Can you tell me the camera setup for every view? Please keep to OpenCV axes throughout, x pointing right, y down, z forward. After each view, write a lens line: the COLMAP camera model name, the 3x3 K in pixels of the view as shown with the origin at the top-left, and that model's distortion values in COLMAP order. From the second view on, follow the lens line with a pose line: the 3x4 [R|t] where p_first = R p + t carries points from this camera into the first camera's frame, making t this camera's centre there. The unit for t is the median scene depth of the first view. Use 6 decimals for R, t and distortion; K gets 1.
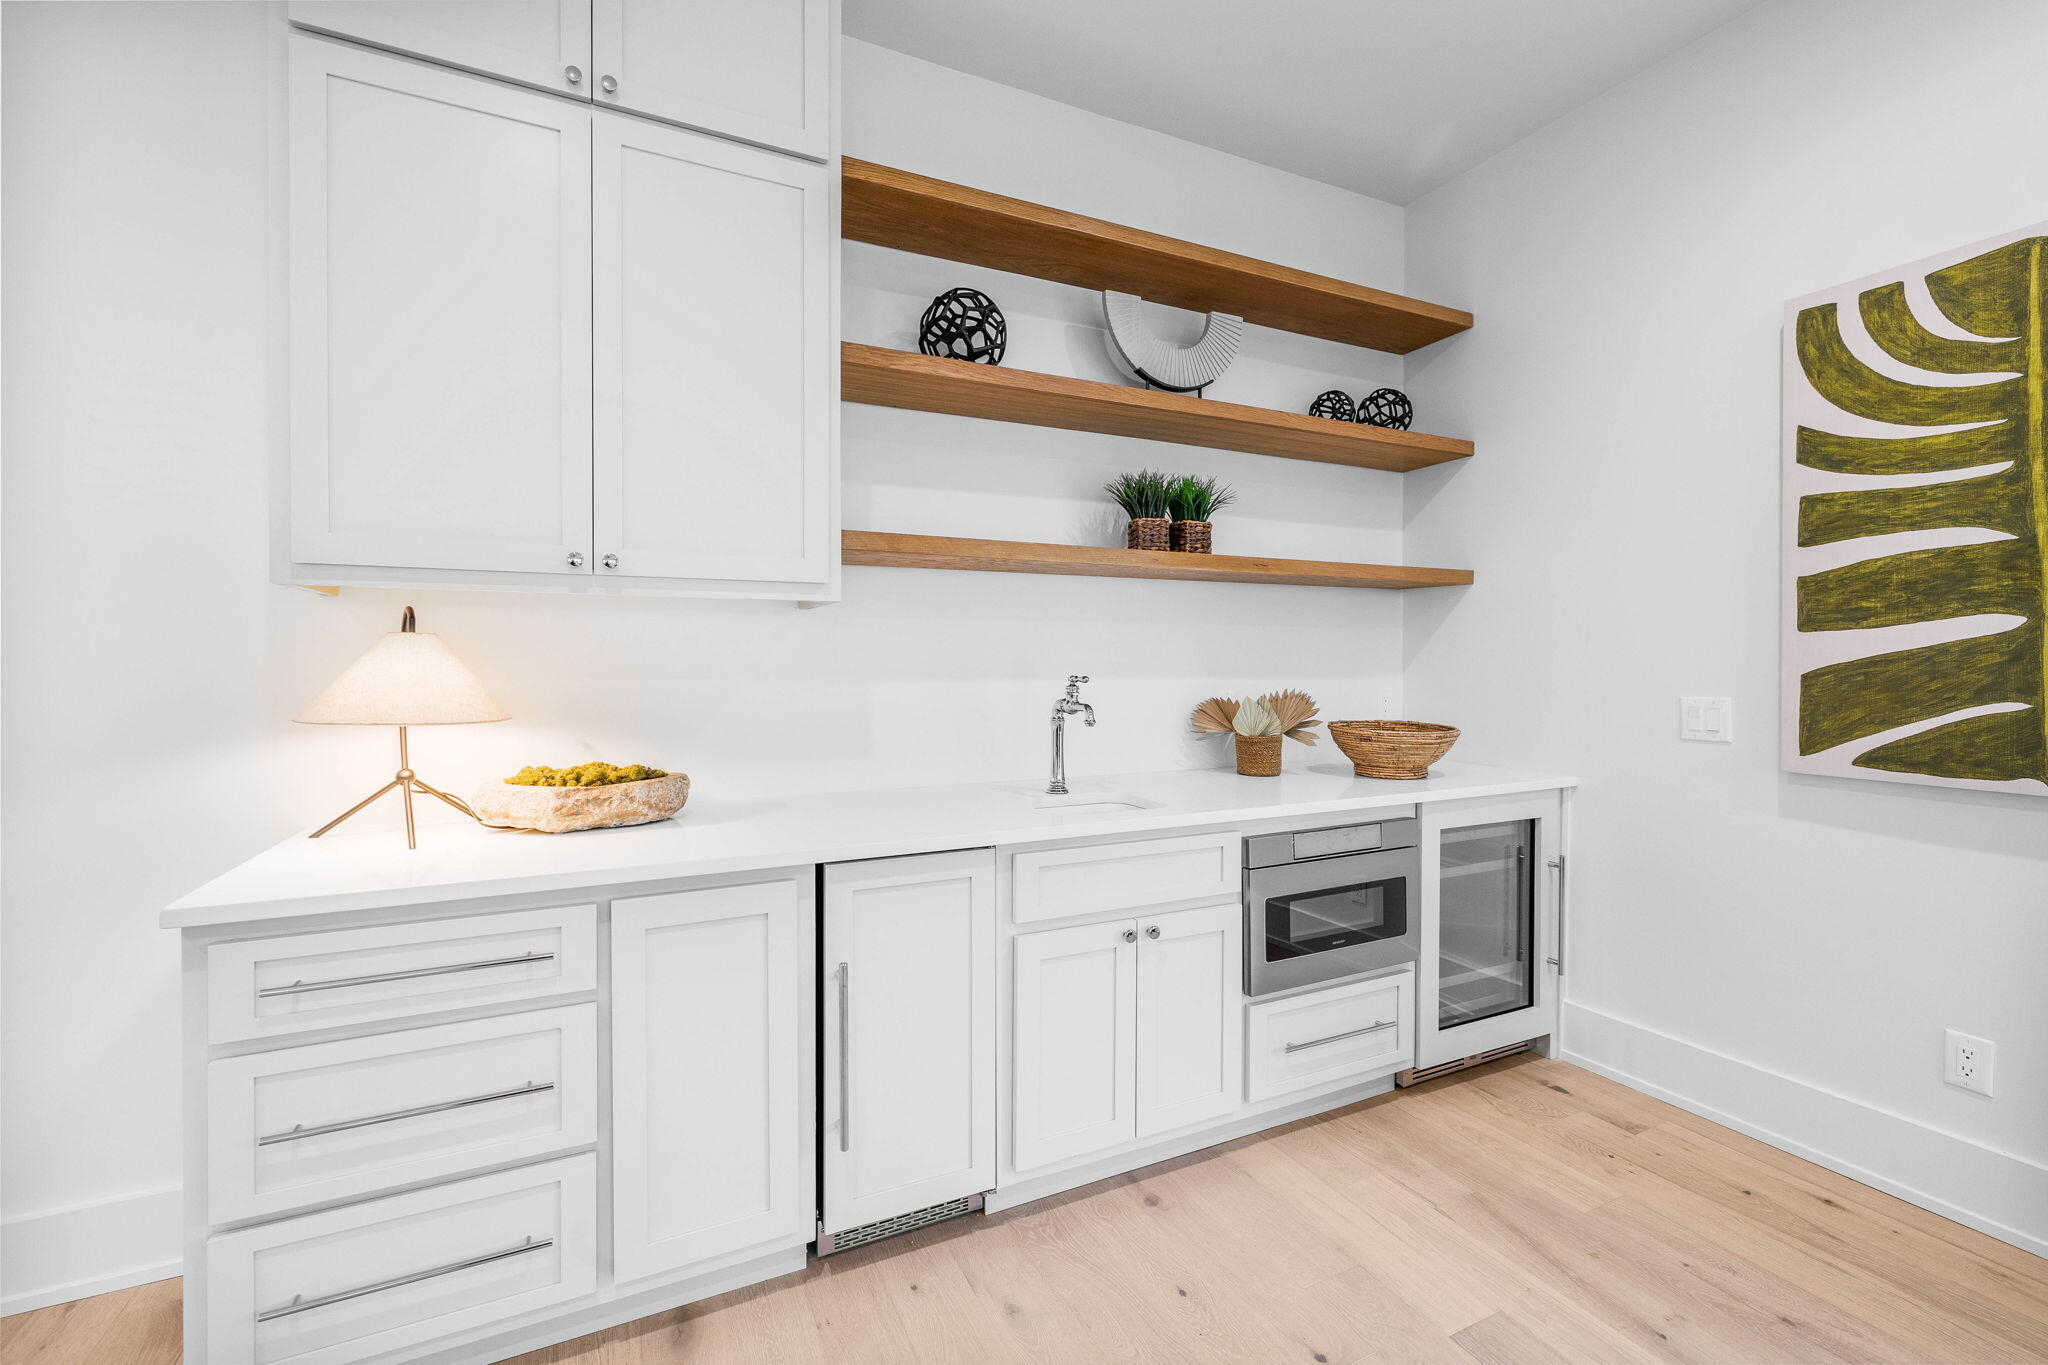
lens RADIAL K [[858.7, 0, 1027.3], [0, 858.7, 668.6], [0, 0, 1]] dist [0.001563, 0.000192]
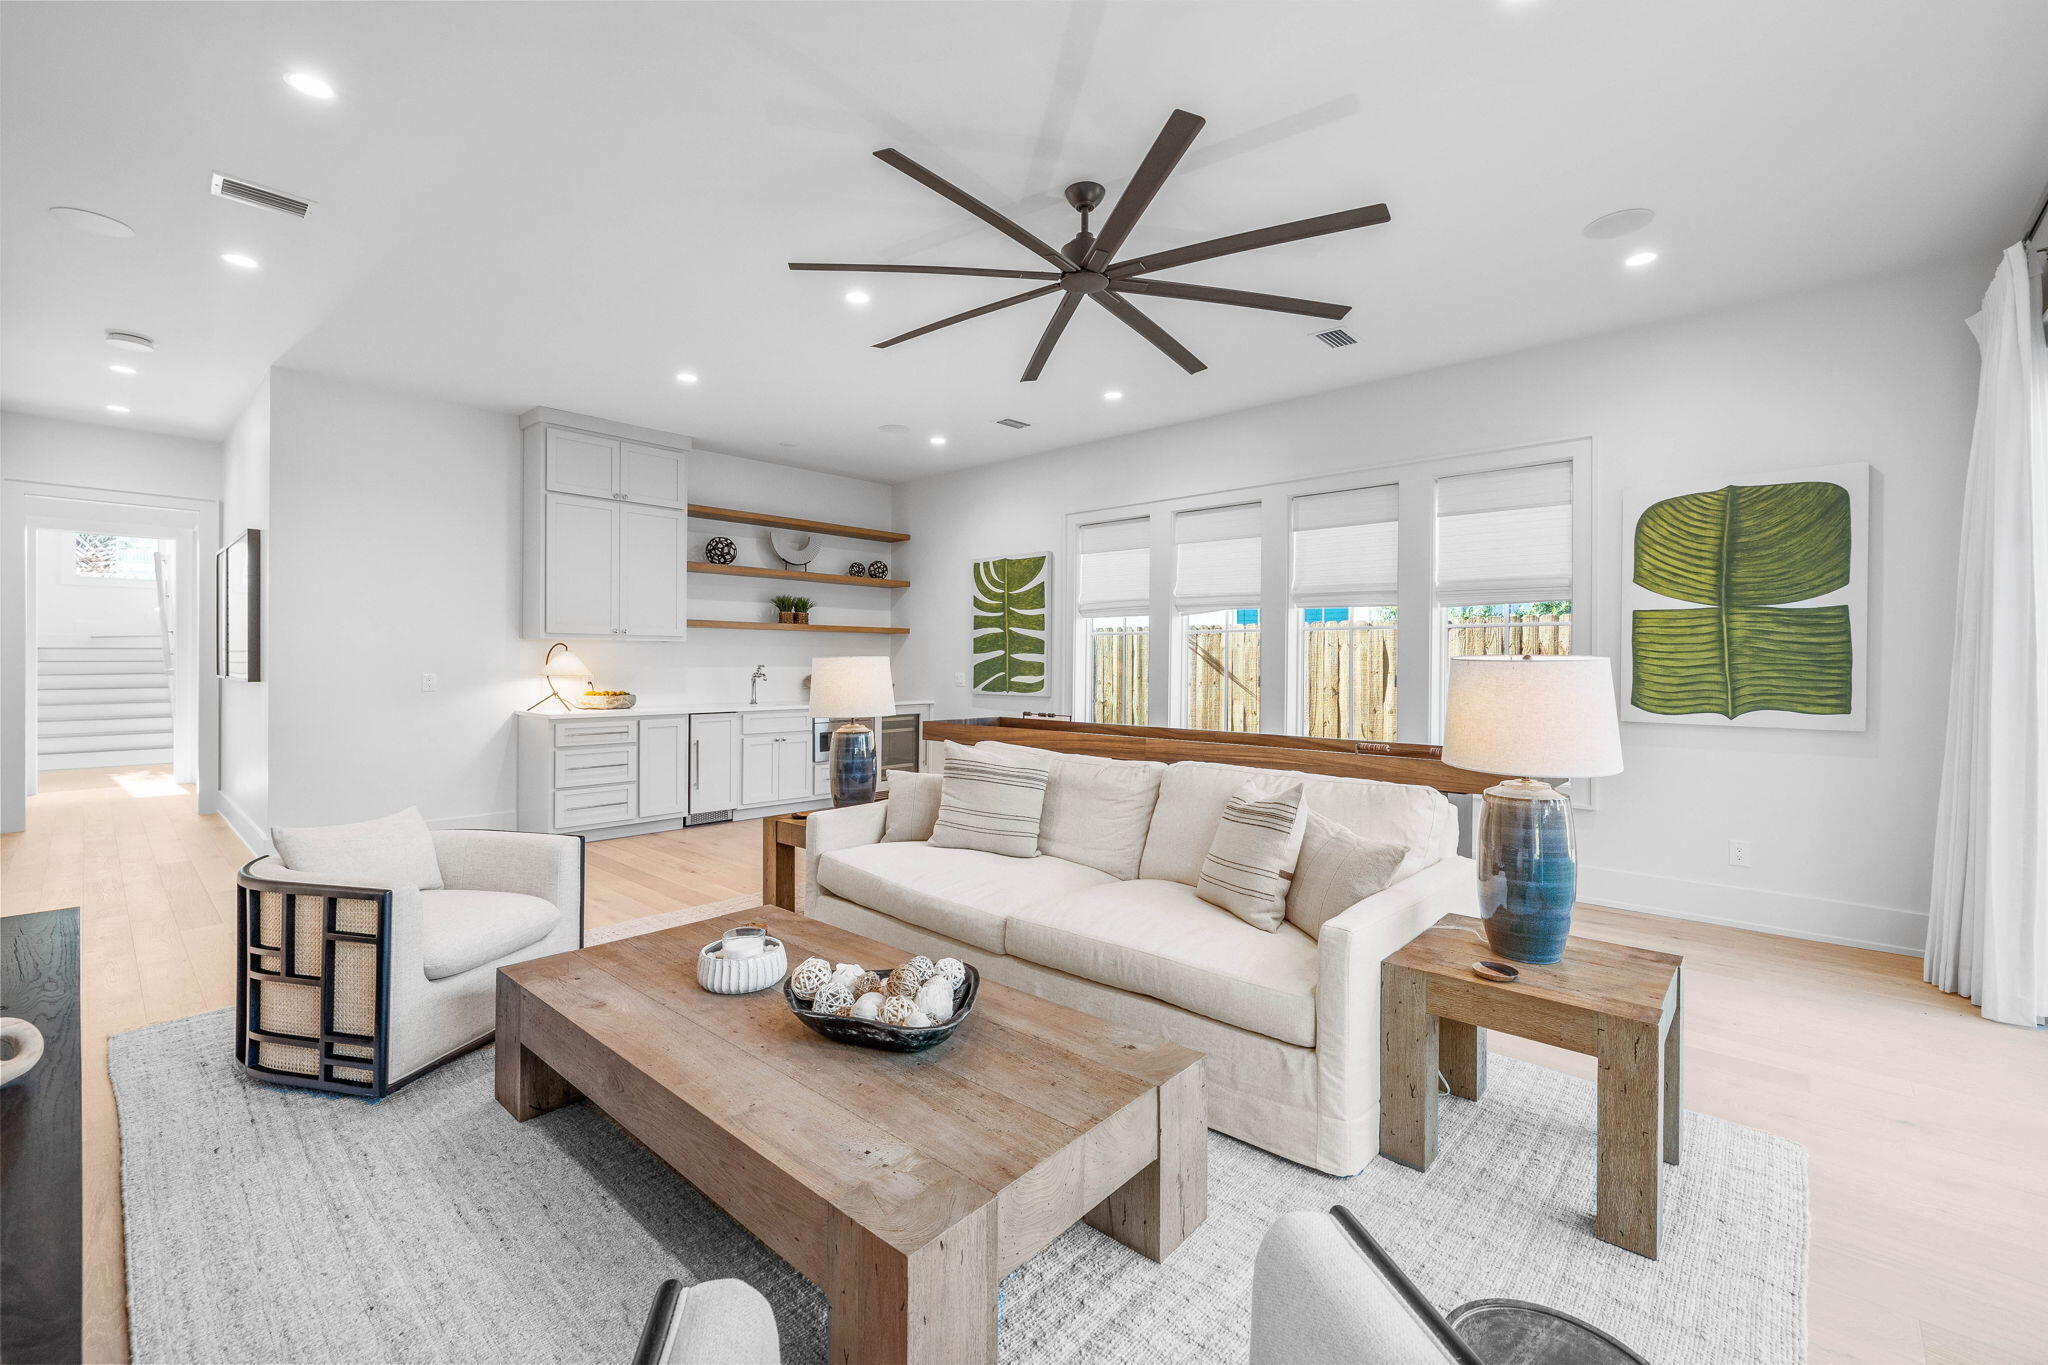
lens RADIAL K [[858.7, 0, 1027.3], [0, 858.7, 668.6], [0, 0, 1]] dist [0.001563, 0.000192]
pose [[0.930017, 0.003225, 0.367501, -0.188919], [-0.002475, 0.999994, -0.002513, 0.025896], [-0.367507, 0.001428, 0.930020, -2.279629]]
